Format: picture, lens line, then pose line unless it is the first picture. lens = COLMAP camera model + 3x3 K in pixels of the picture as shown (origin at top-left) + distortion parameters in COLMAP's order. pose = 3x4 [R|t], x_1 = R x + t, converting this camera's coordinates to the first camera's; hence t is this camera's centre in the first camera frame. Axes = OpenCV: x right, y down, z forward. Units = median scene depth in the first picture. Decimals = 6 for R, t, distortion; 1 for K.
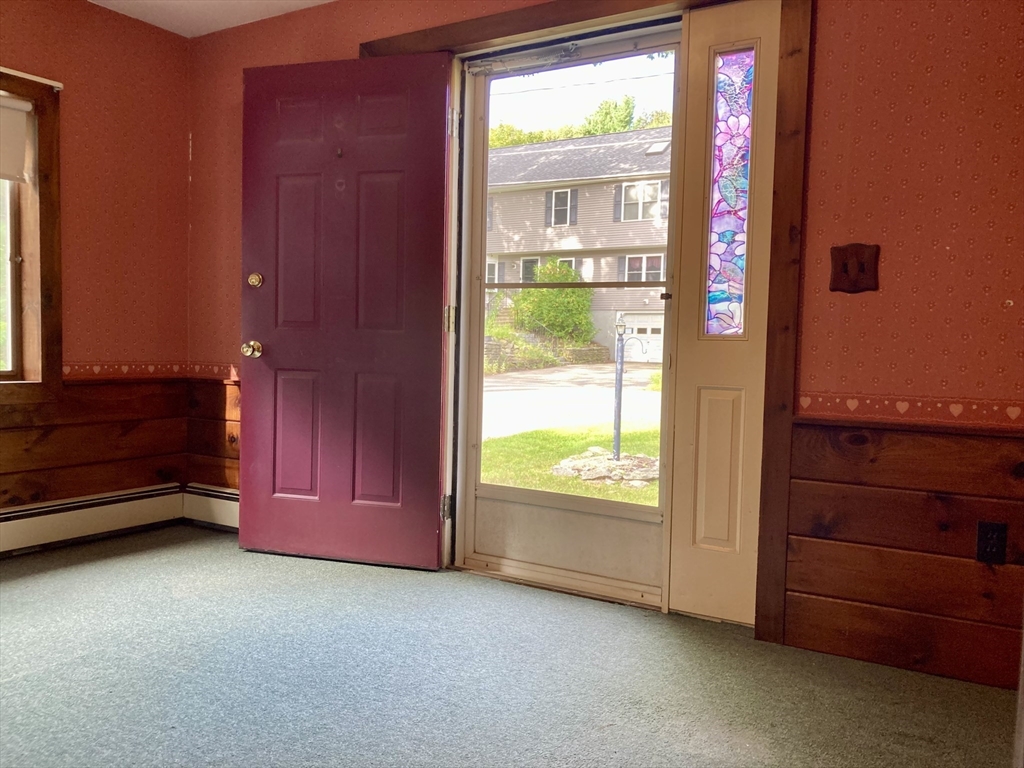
lens RADIAL K [[831.2, 0, 510.2], [0, 831.2, 381.4], [0, 0, 1]] dist [0.054885, -0.072435]
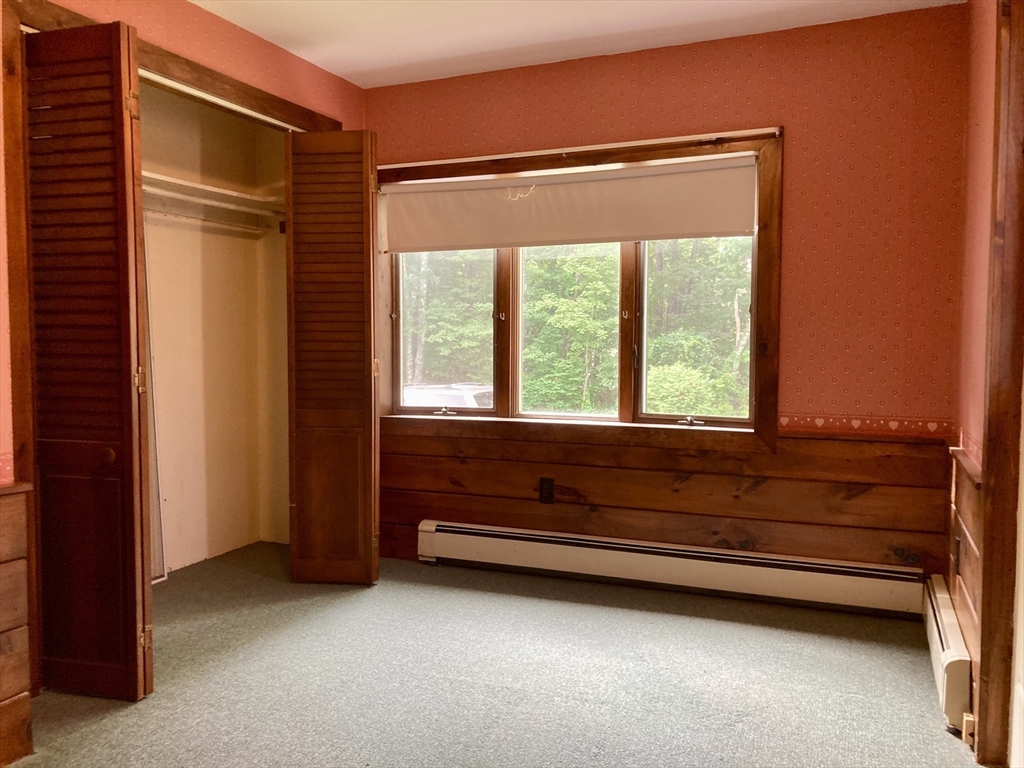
lens RADIAL K [[831.2, 0, 512.1], [0, 831.2, 385.5], [0, 0, 1]] dist [0.054885, -0.072435]
pose [[0.155388, 0.019294, -0.987665, 0.371186], [-0.048252, 0.998764, 0.011919, -0.050952], [0.986674, 0.045805, 0.156127, 0.546128]]
